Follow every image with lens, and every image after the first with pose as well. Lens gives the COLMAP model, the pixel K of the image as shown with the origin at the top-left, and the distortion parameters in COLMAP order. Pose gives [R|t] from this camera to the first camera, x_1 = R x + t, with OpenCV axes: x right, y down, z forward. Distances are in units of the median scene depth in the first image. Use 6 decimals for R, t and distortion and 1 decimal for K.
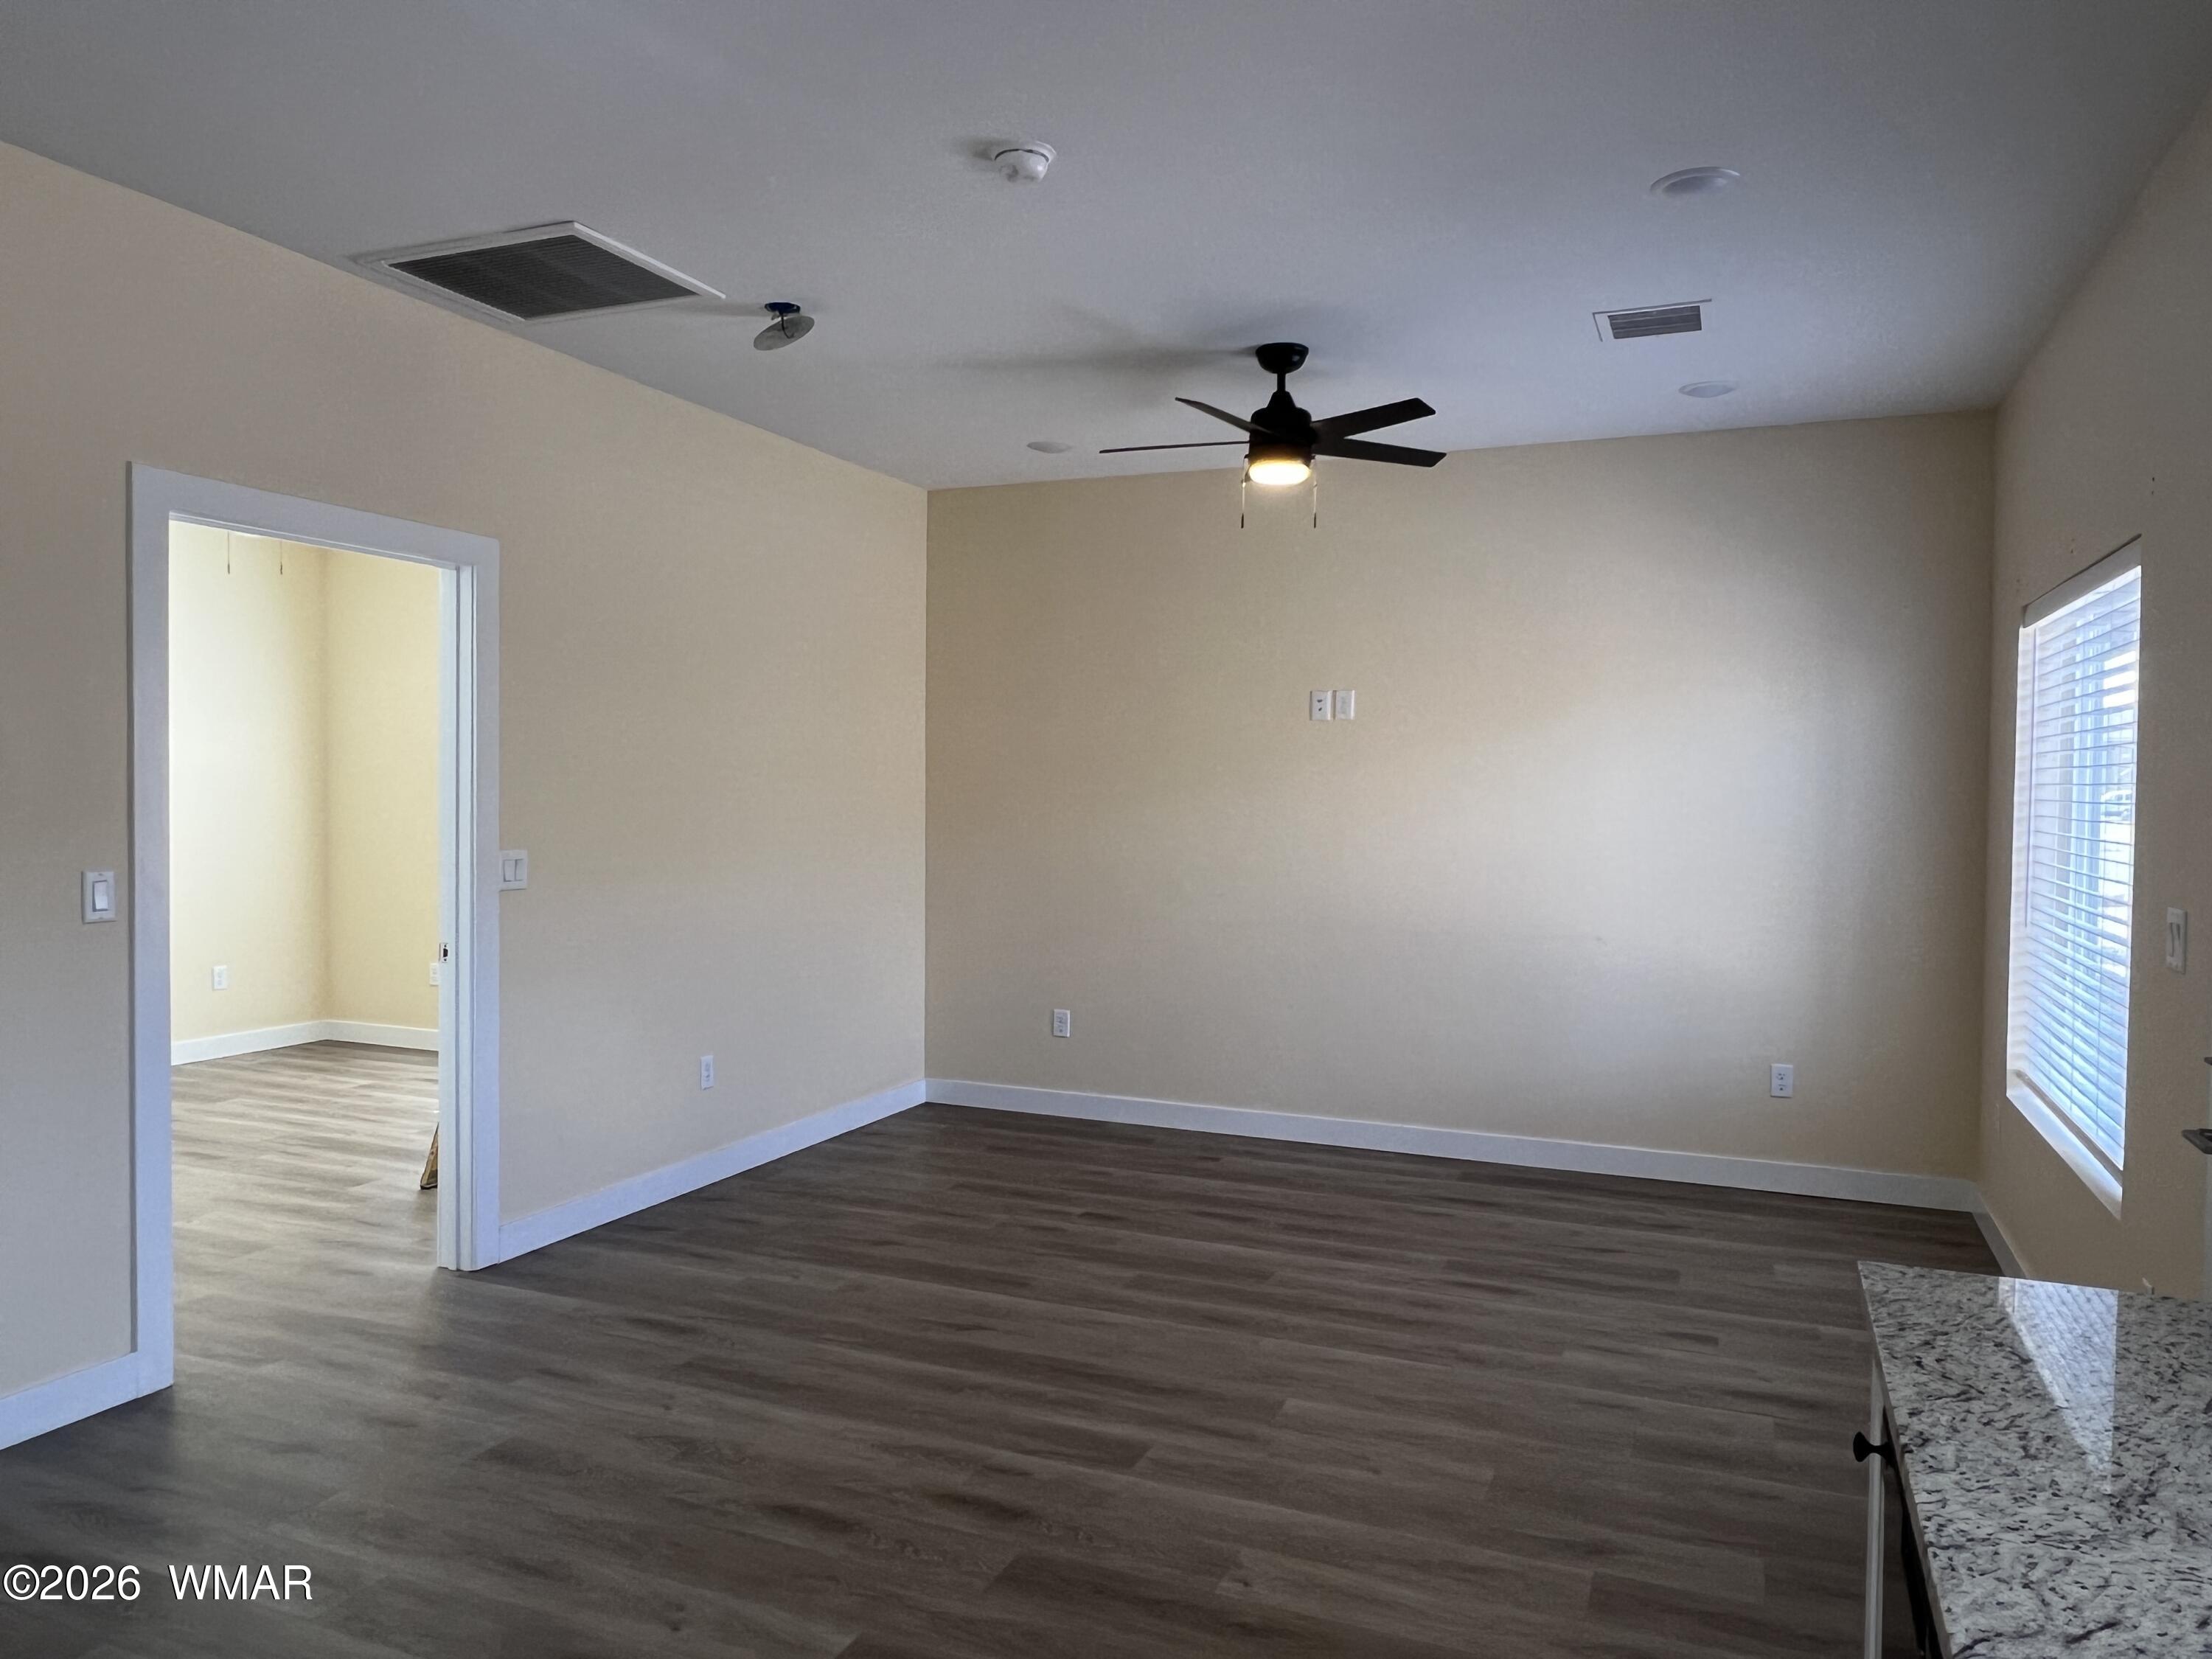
lens RADIAL K [[1516.5, 0, 1106.0], [0, 1516.5, 829.5], [0, 0, 1]] dist [0.002962, -0.004963]
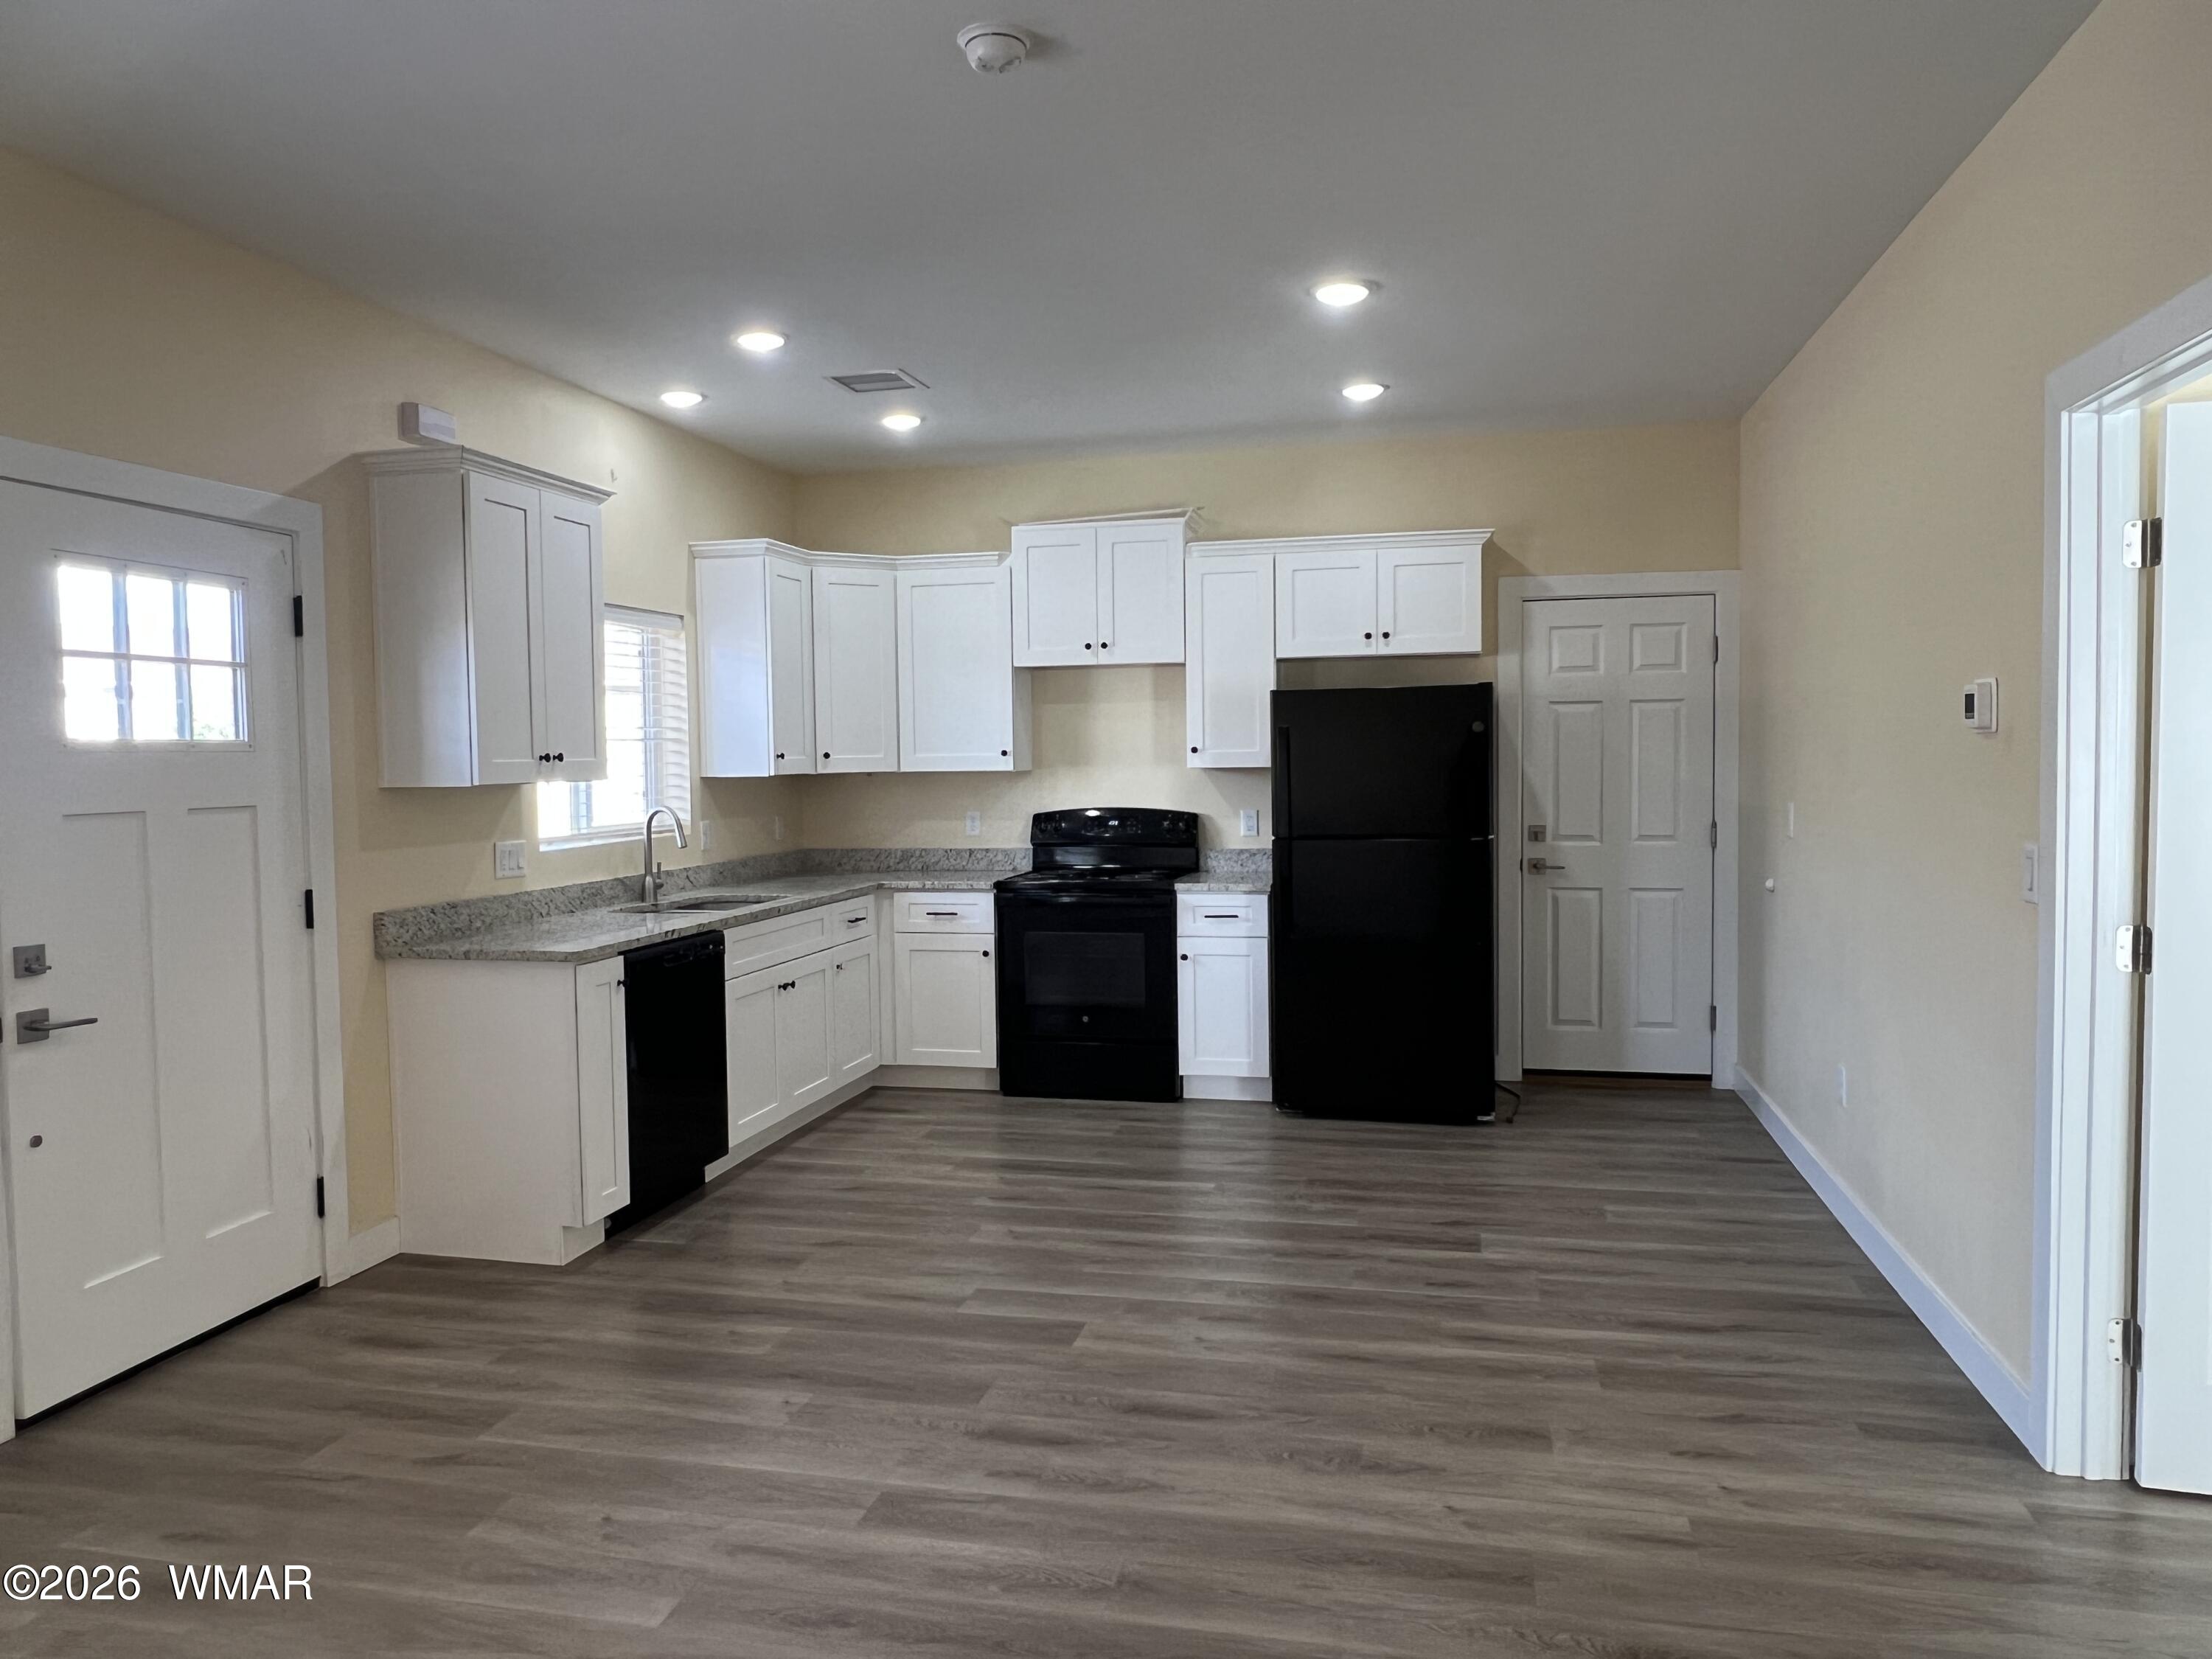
lens RADIAL K [[1516.5, 0, 1106.0], [0, 1516.5, 829.5], [0, 0, 1]] dist [0.002962, -0.004963]
pose [[-0.985176, 0.005595, -0.171453, 0.028261], [-0.009480, 0.996165, 0.086980, -0.047523], [0.171283, 0.087316, -0.981345, 1.397244]]
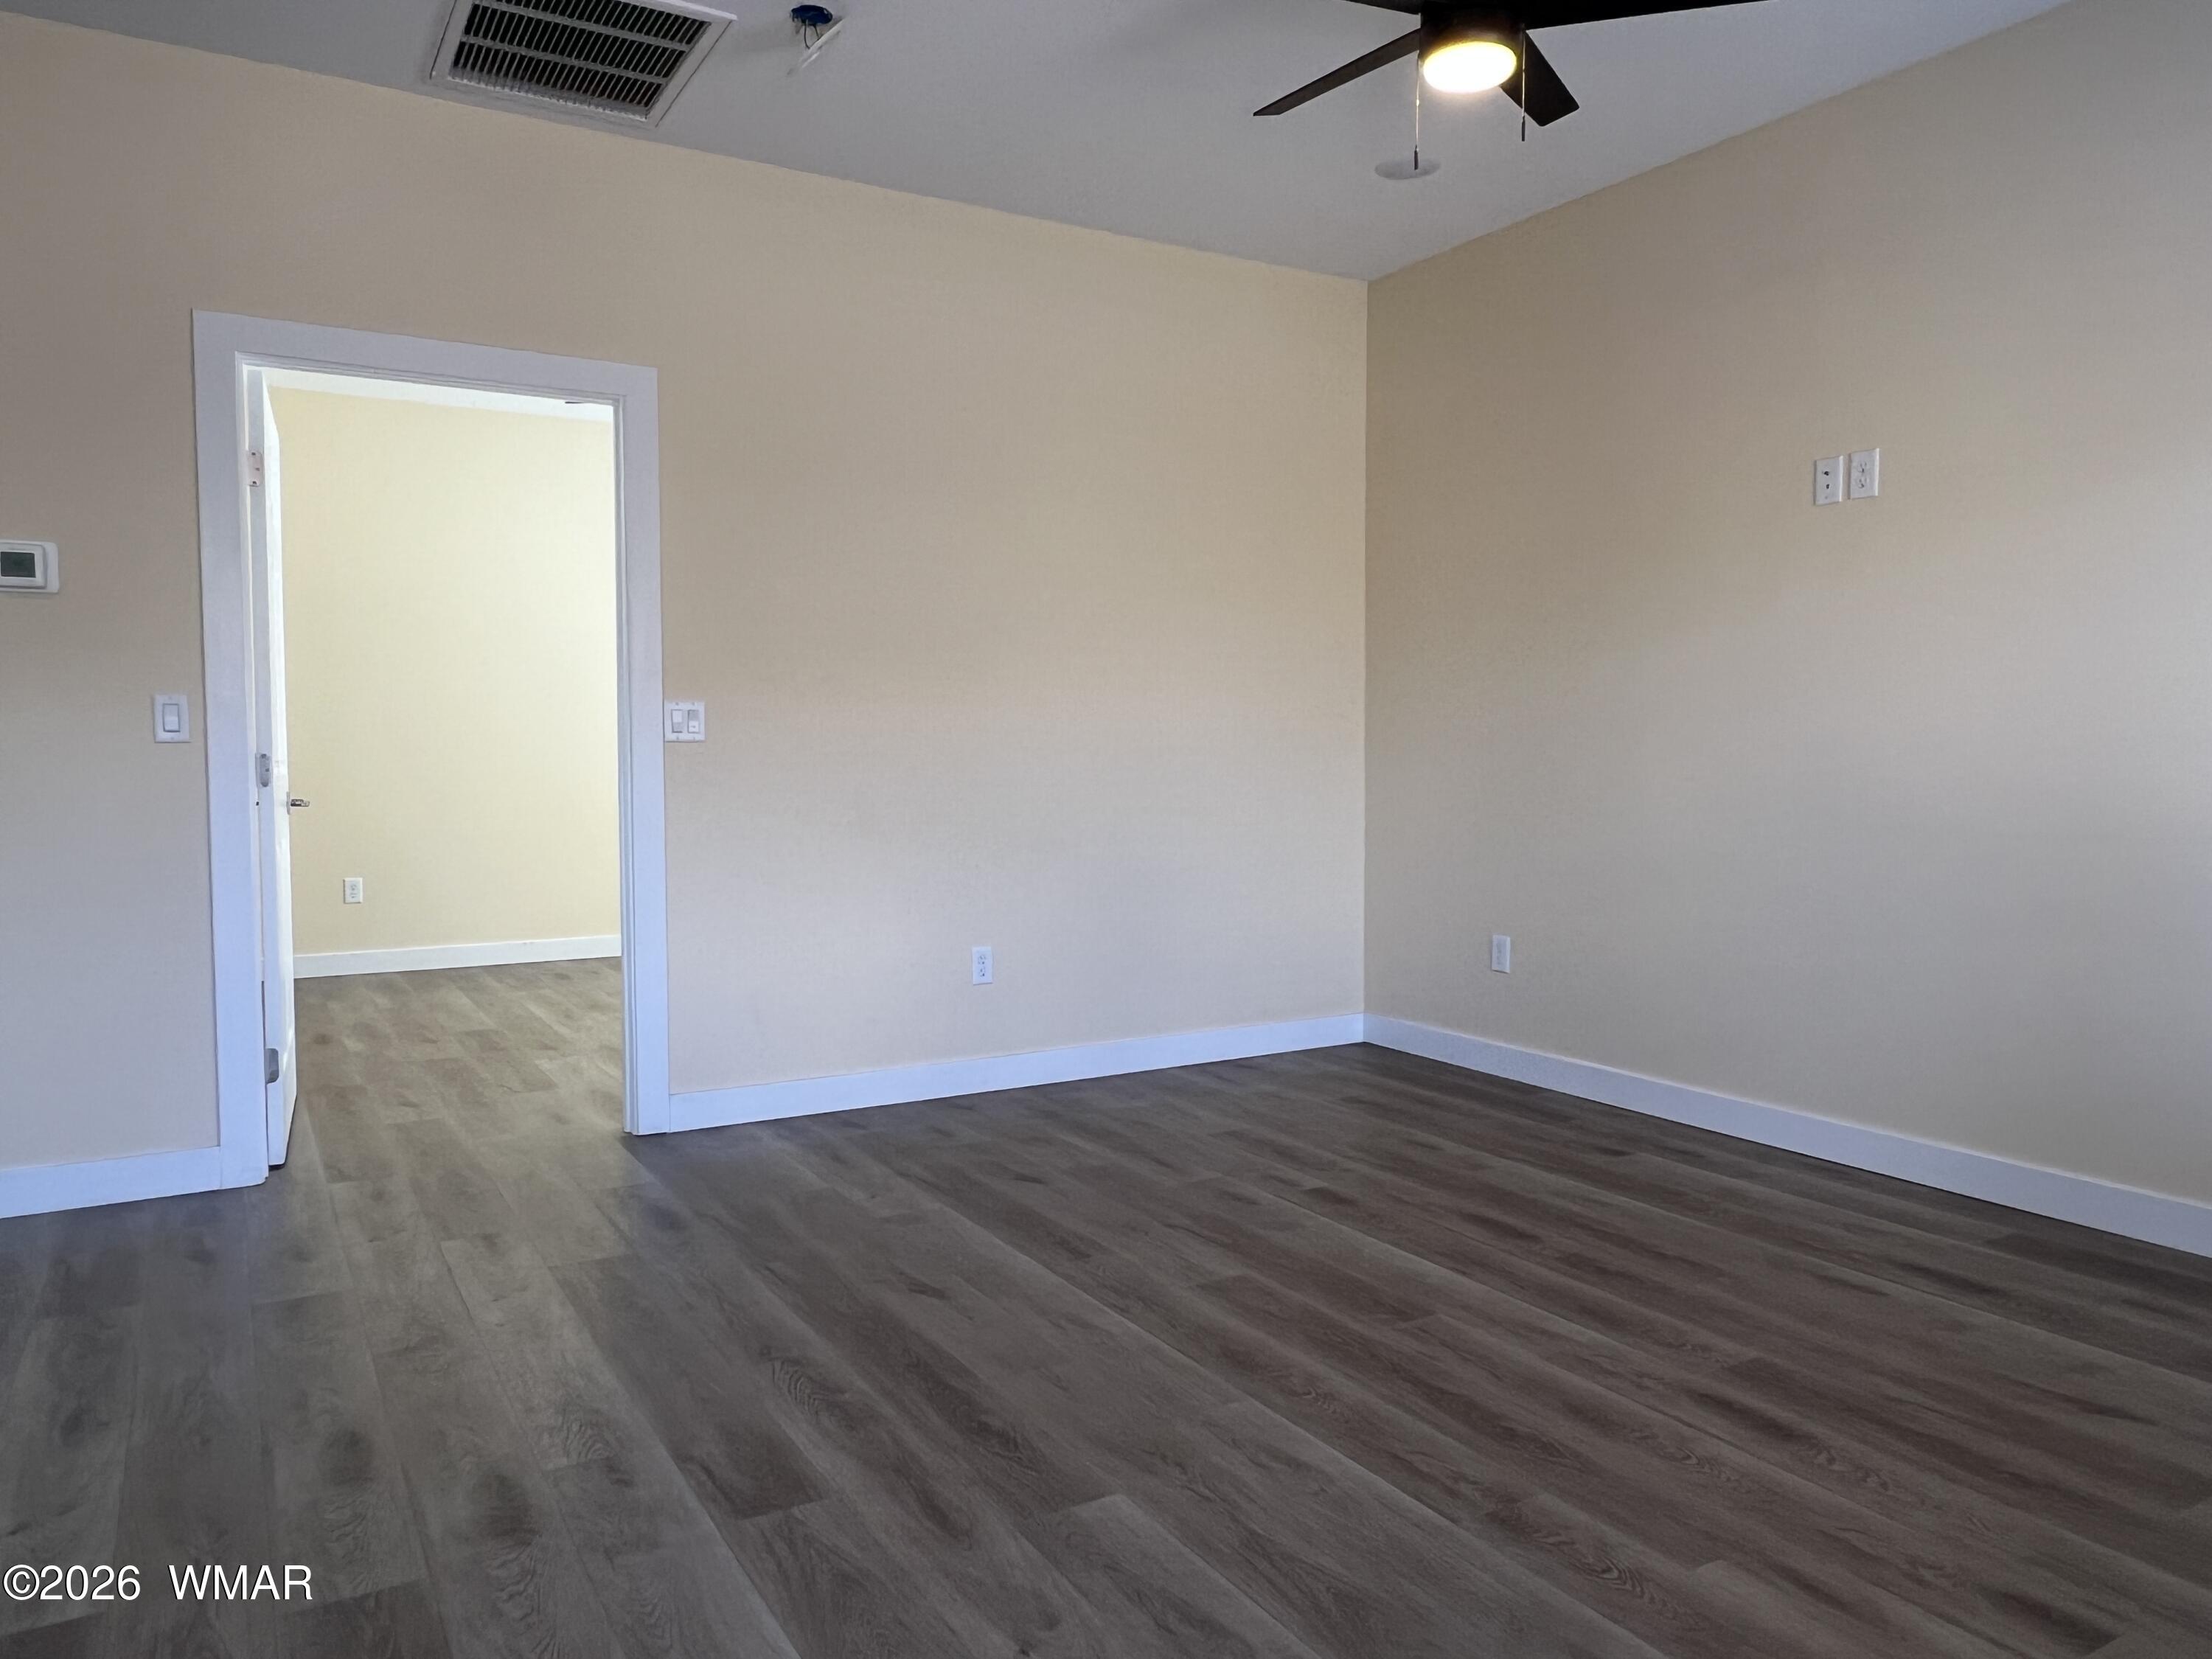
lens RADIAL K [[1516.5, 0, 1106.0], [0, 1516.5, 829.5], [0, 0, 1]] dist [0.002962, -0.004963]
pose [[0.800303, 0.017278, -0.599347, 0.398060], [-0.004294, 0.999724, 0.023087, 0.073989], [0.599580, -0.015903, 0.800157, 0.416963]]
